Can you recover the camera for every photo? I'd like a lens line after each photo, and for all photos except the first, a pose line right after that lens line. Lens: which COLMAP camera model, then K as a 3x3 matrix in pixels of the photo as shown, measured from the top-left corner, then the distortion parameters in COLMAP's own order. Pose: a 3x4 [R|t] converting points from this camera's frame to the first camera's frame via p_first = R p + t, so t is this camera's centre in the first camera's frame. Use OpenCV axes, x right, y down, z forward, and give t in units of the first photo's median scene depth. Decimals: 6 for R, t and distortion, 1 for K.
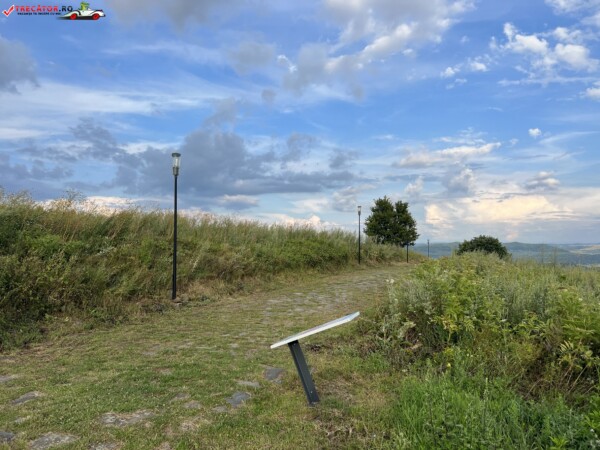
lens RADIAL K [[458.5, 0, 290.1], [0, 458.5, 234.1], [0, 0, 1]] dist [0.038869, -0.004894]
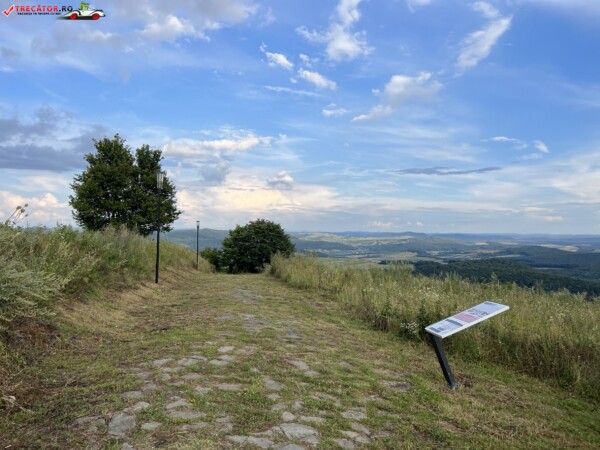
lens RADIAL K [[457.0, 0, 300.0], [0, 457.0, 225.0], [0, 0, 1]] dist [0.064110, -0.070738]
pose [[0.852413, 0.022508, 0.522385, 0.108974], [-0.027634, 0.999616, 0.002021, 0.011026], [-0.522139, -0.016158, 0.852707, 0.428337]]
